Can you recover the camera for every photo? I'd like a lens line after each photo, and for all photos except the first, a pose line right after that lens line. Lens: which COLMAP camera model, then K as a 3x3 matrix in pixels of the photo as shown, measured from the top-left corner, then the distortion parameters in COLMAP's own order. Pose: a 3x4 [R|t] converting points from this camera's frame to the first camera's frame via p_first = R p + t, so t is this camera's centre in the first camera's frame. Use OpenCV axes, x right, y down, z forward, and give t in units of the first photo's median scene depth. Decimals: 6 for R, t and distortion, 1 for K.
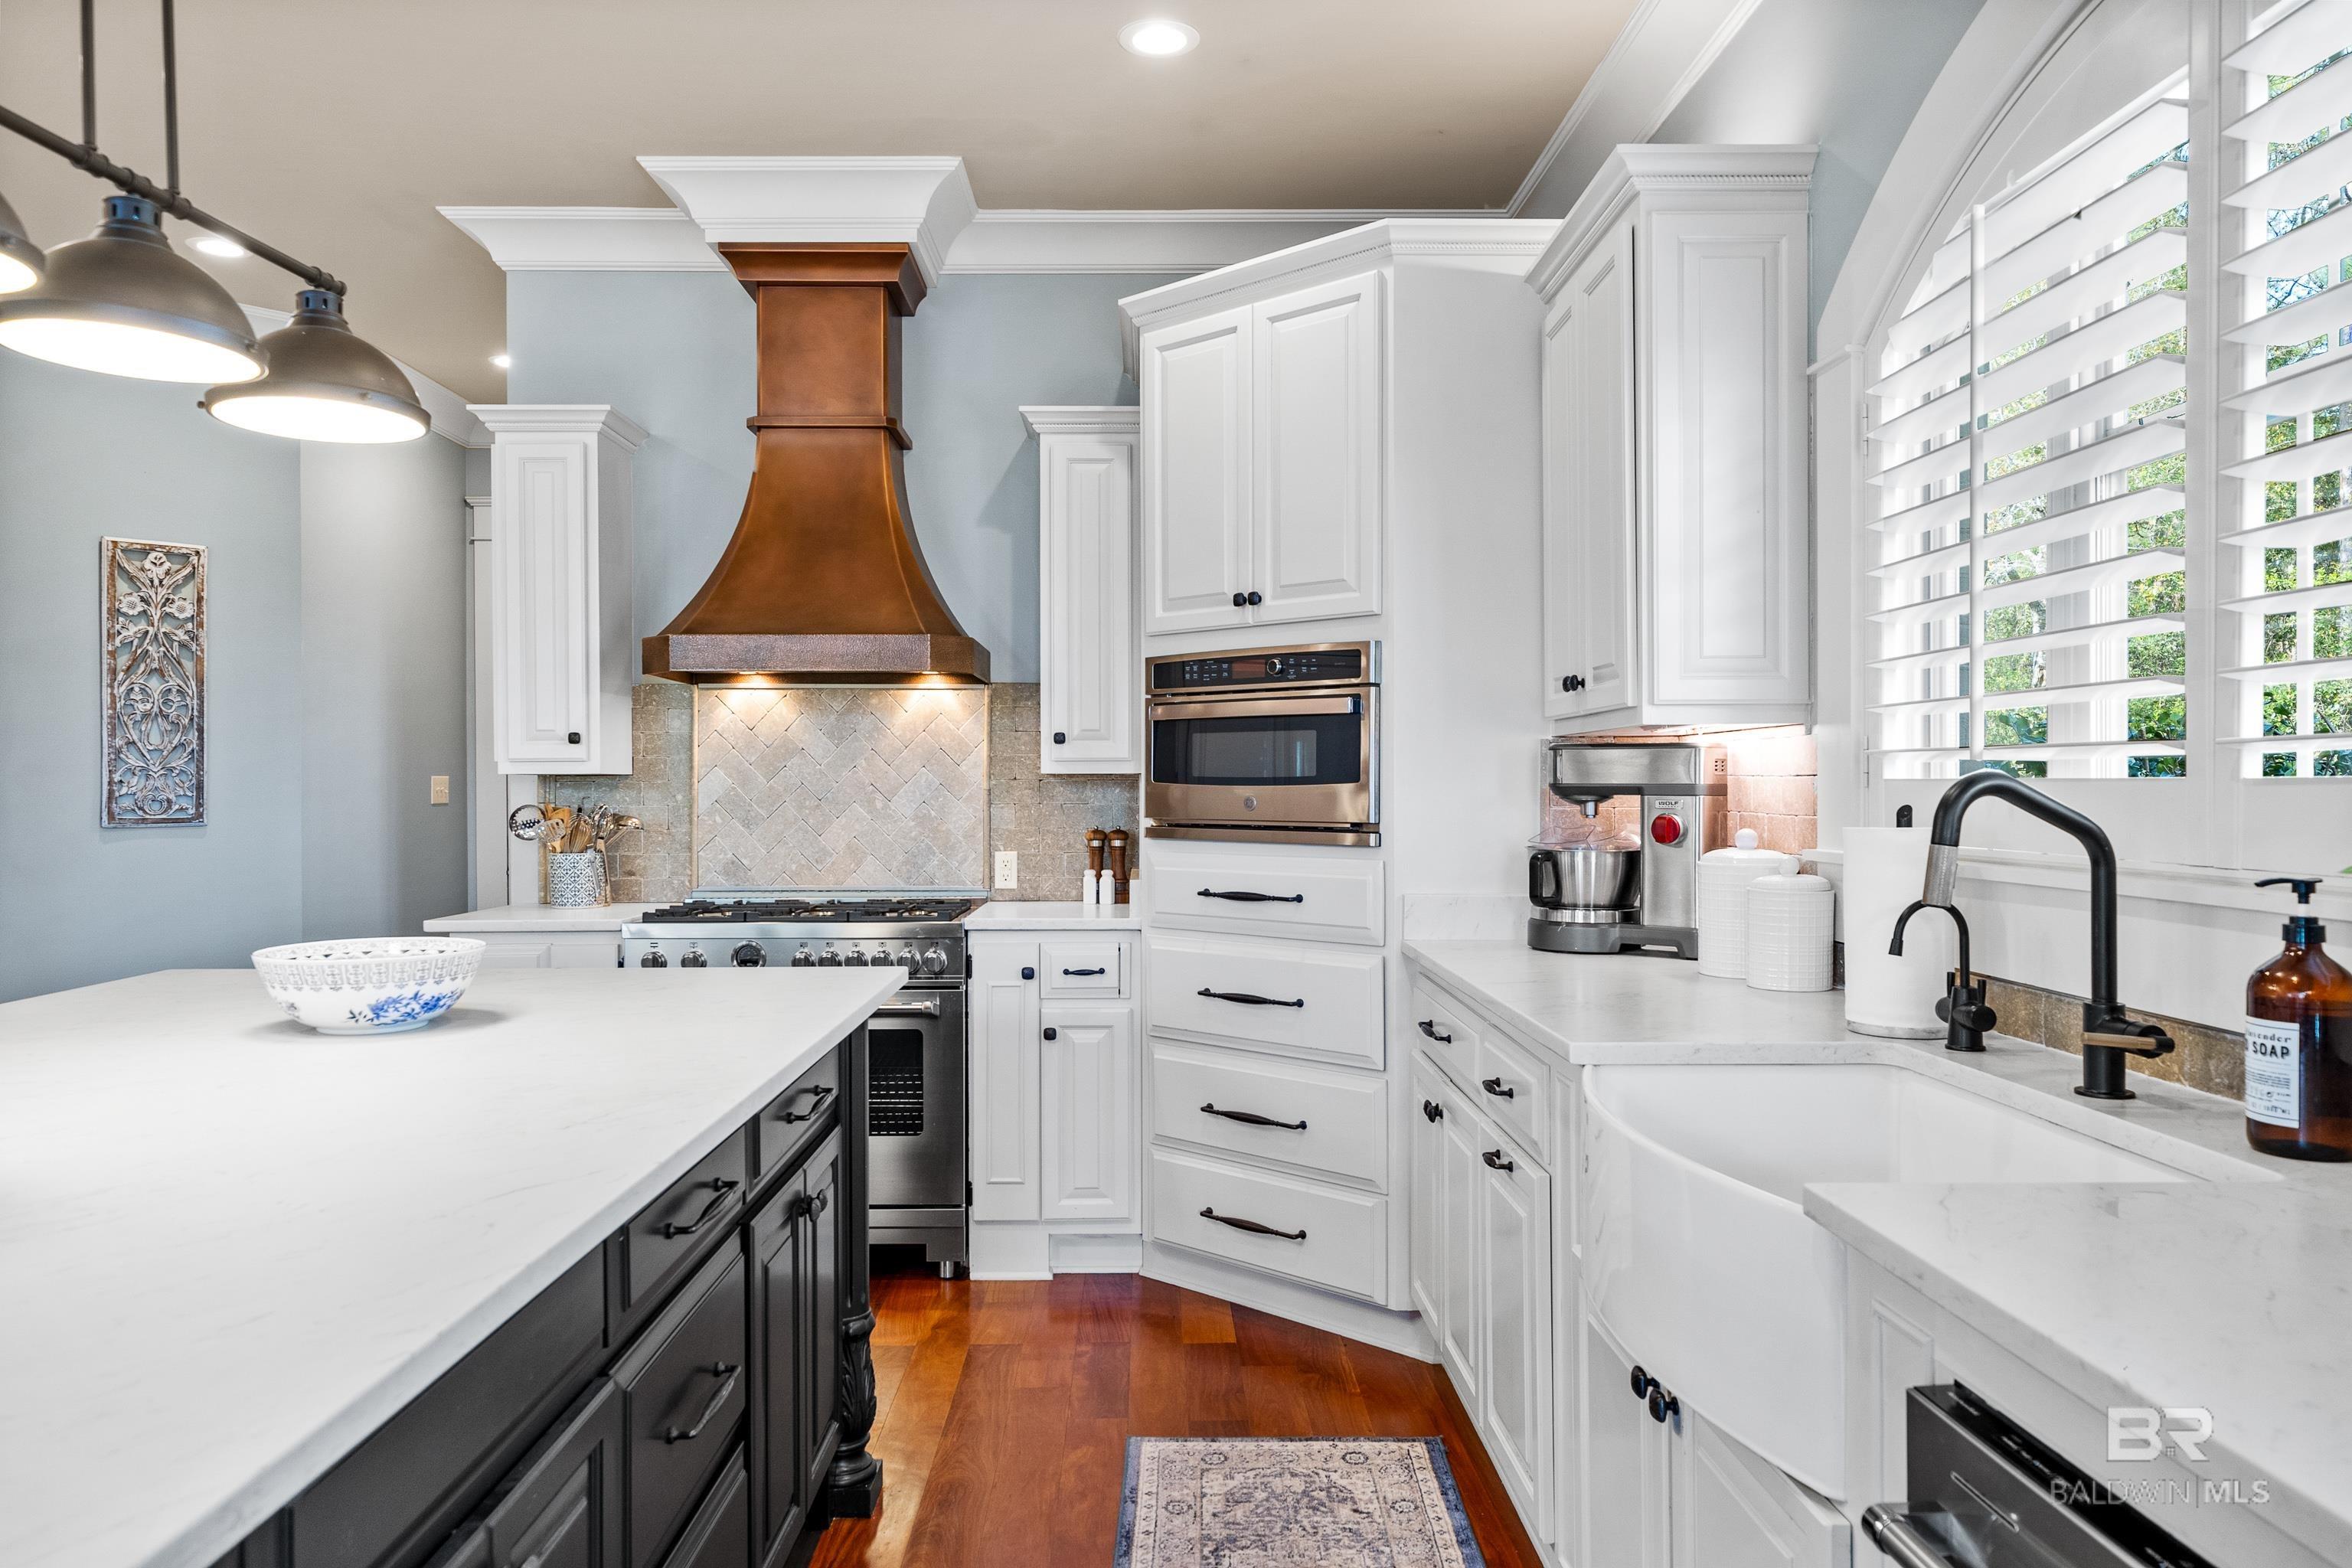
lens RADIAL K [[1587.8, 0, 1169.7], [0, 1587.8, 788.5], [0, 0, 1]] dist [0.002526, 0.001935]
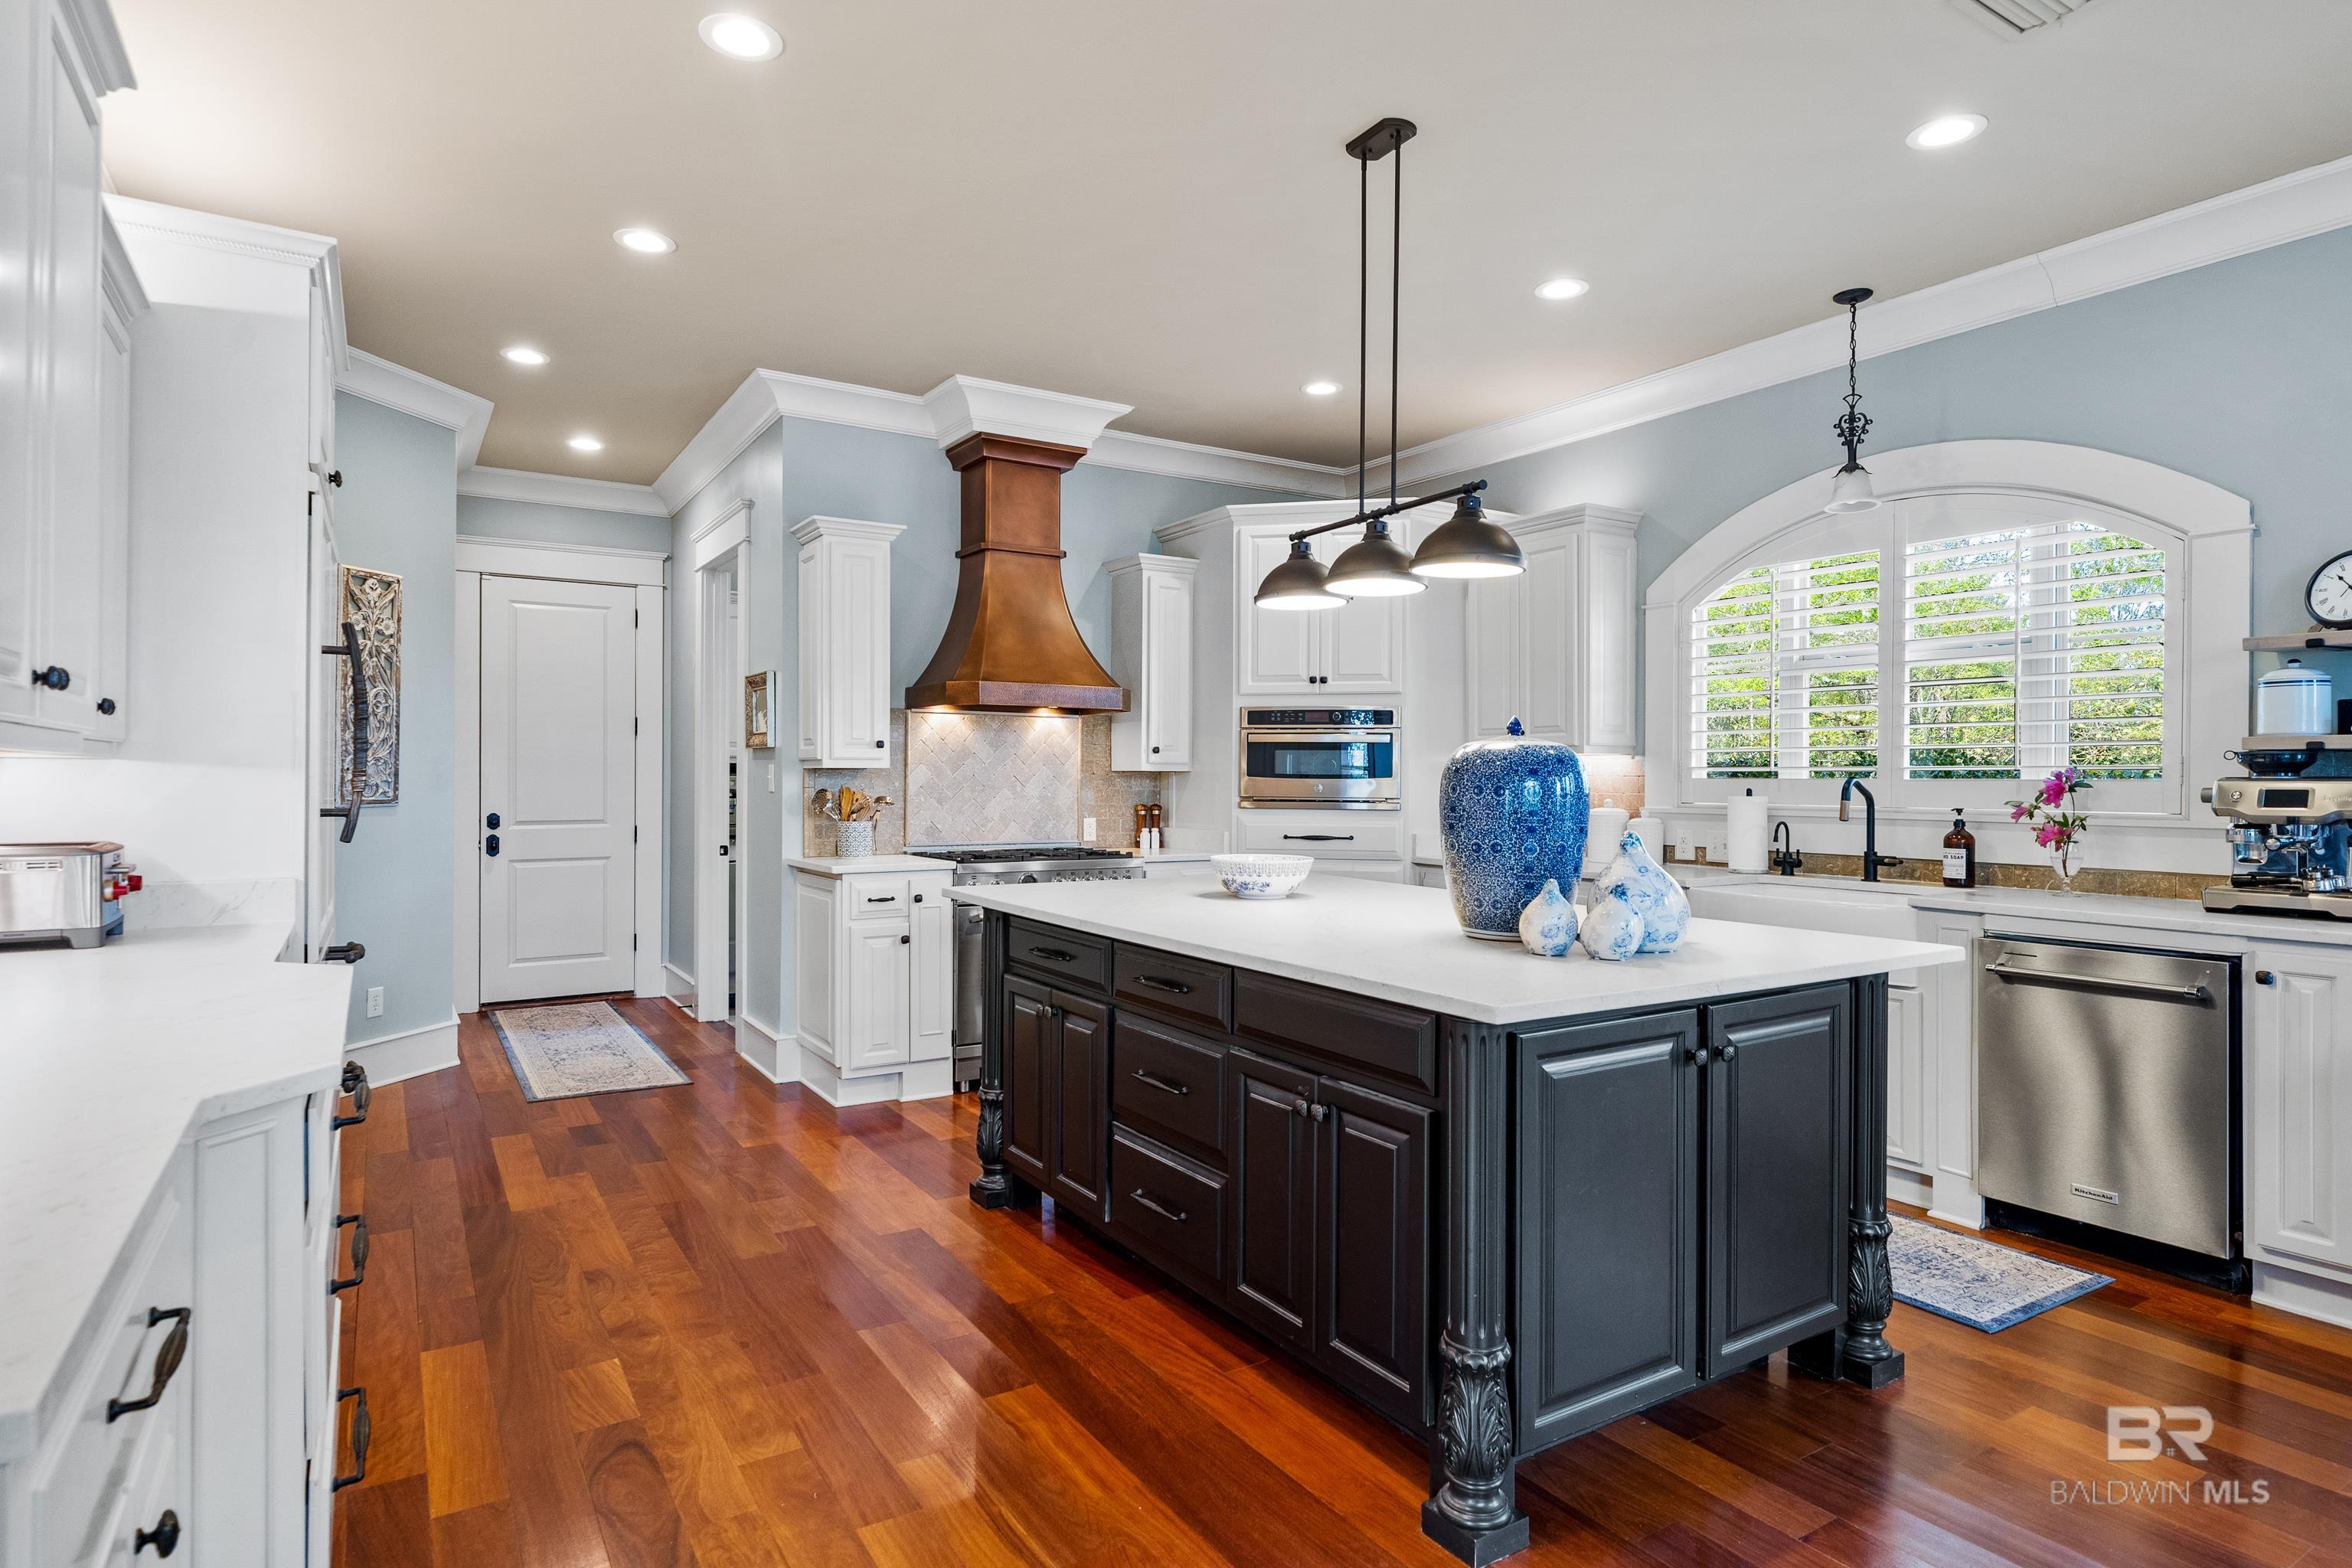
lens RADIAL K [[1253.9, 0, 1175.8], [0, 1253.9, 775.3], [0, 0, 1]] dist [0.001624, 0.000651]
pose [[0.853968, 0.007434, 0.520273, -0.843994], [-0.005172, 0.999970, -0.005798, 0.003347], [-0.520300, 0.002260, 0.853980, -0.177266]]
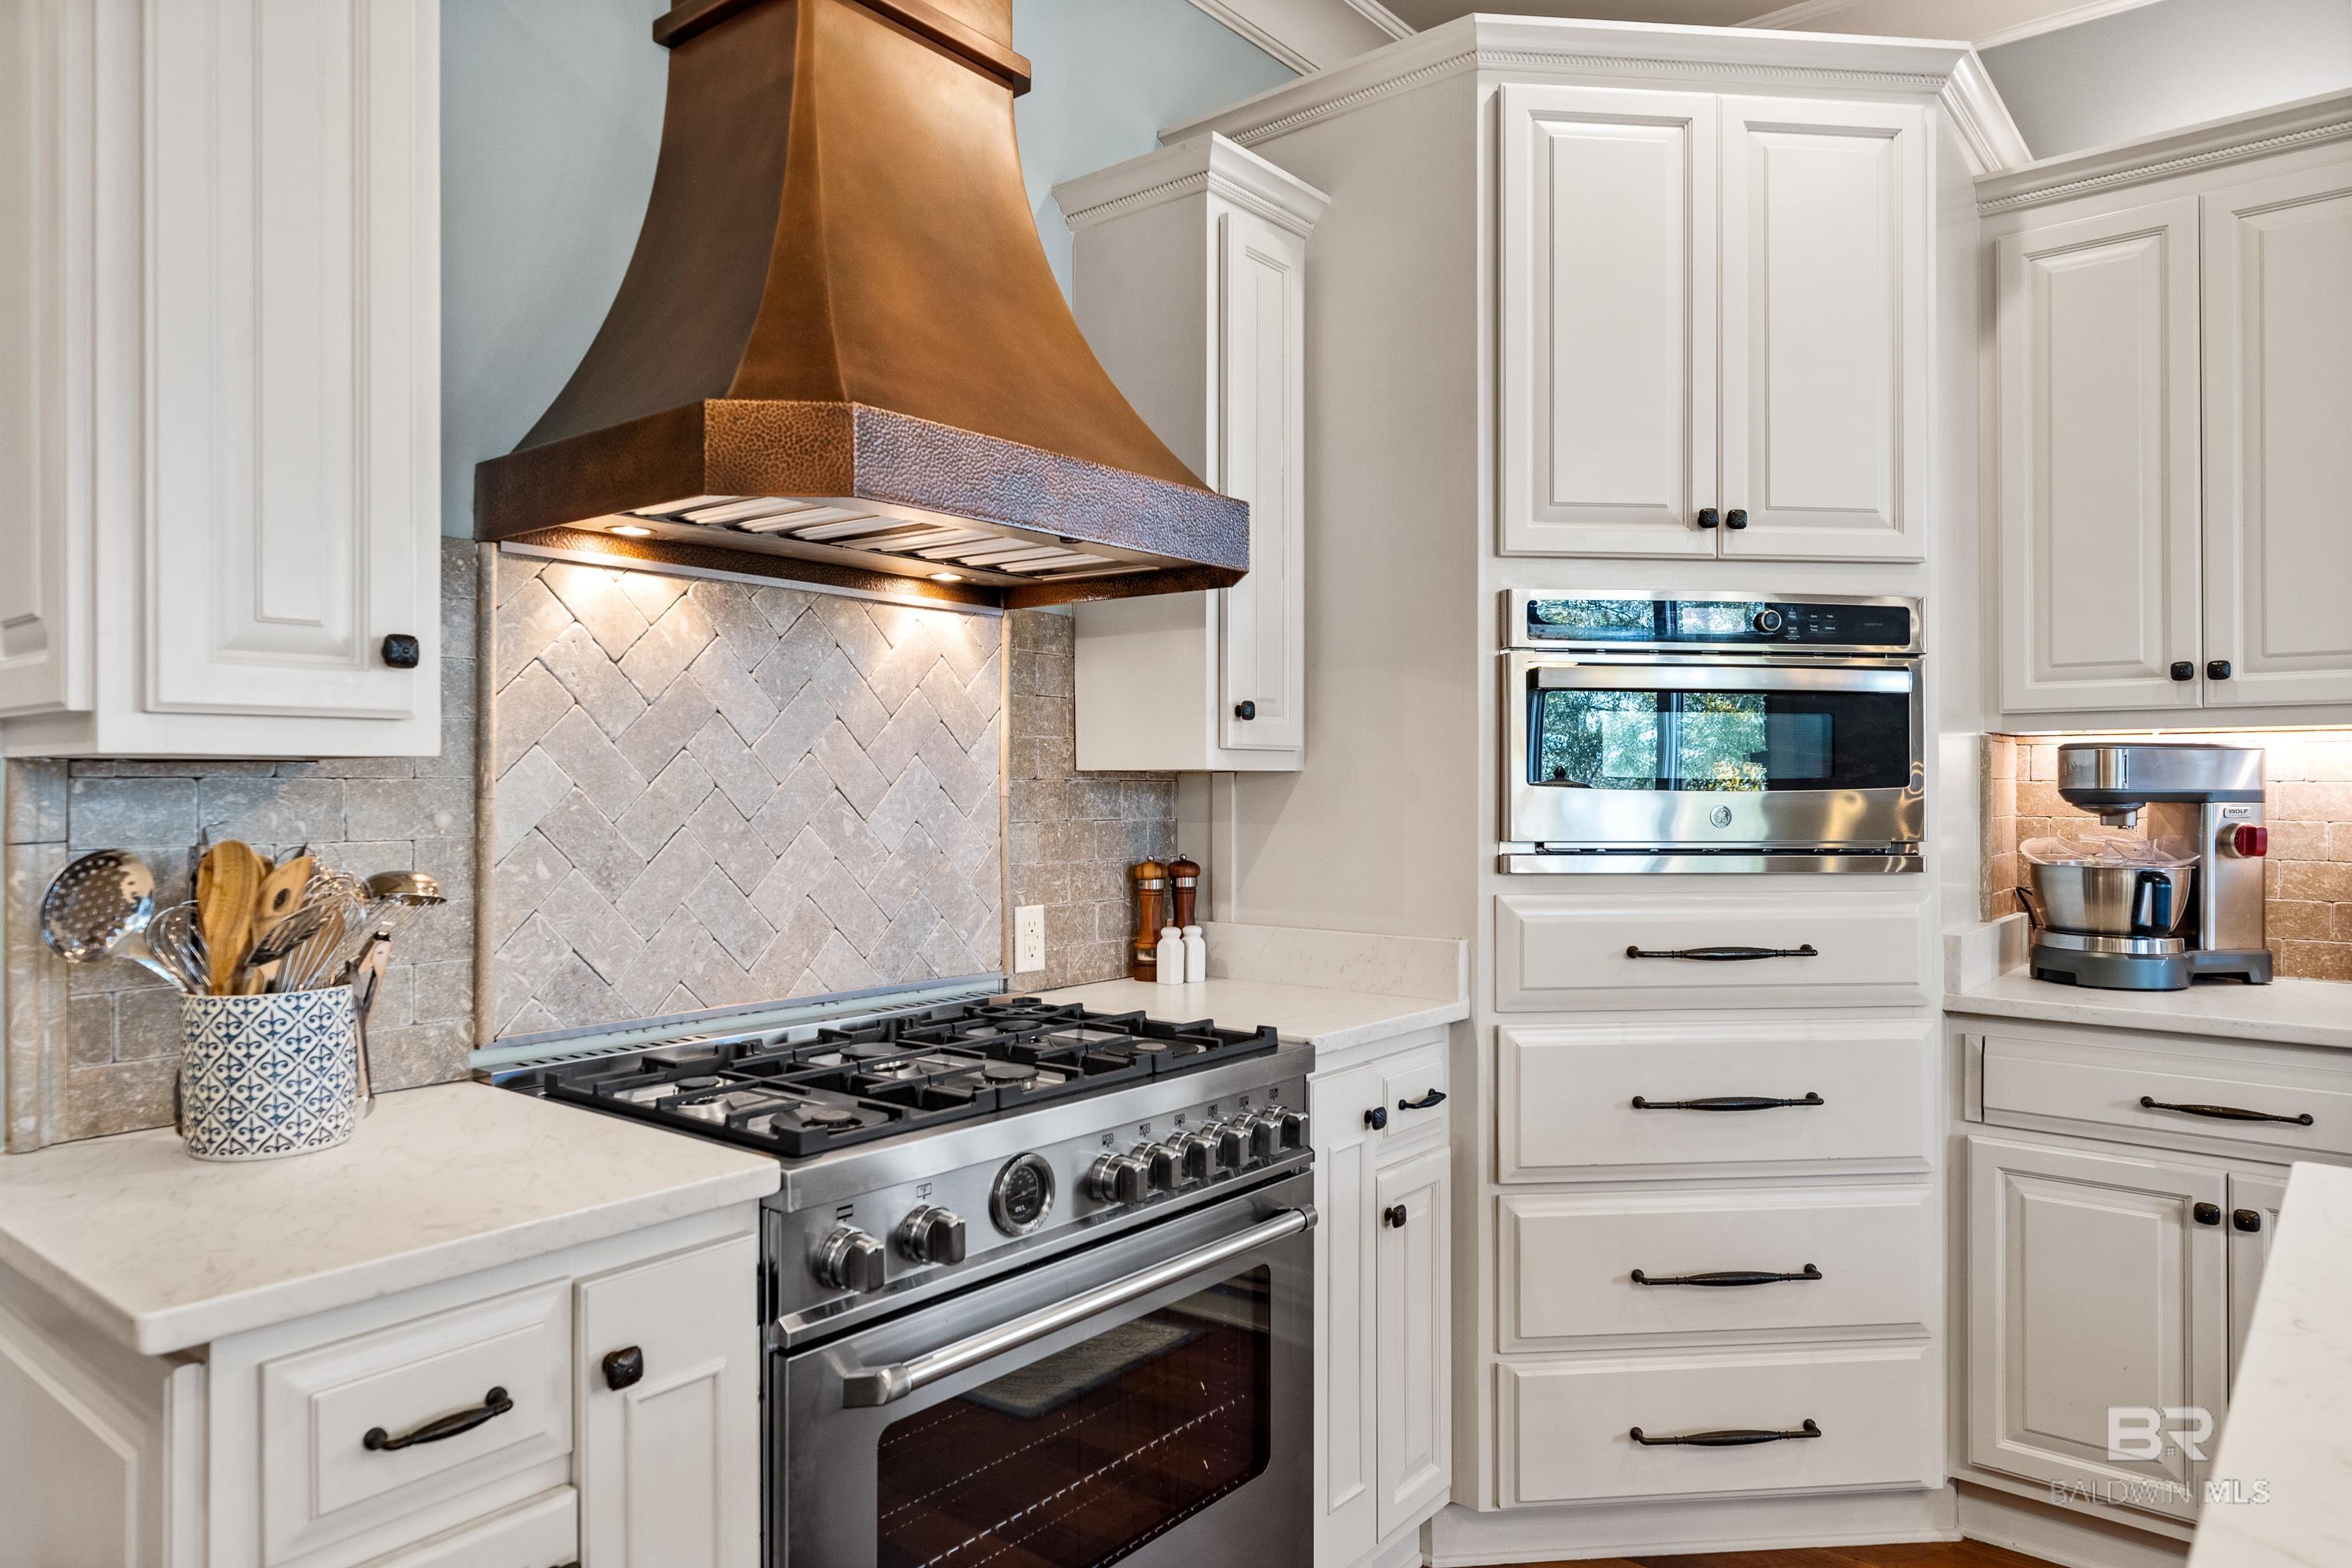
lens RADIAL K [[1469.1, 0, 1178.5], [0, 1469.1, 776.6], [0, 0, 1]] dist [0.003538, 0.000569]
pose [[0.643578, 0.007480, 0.765344, -0.570457], [-0.000160, 0.999954, -0.009639, -0.002038], [-0.765381, 0.006081, 0.643549, 0.749261]]
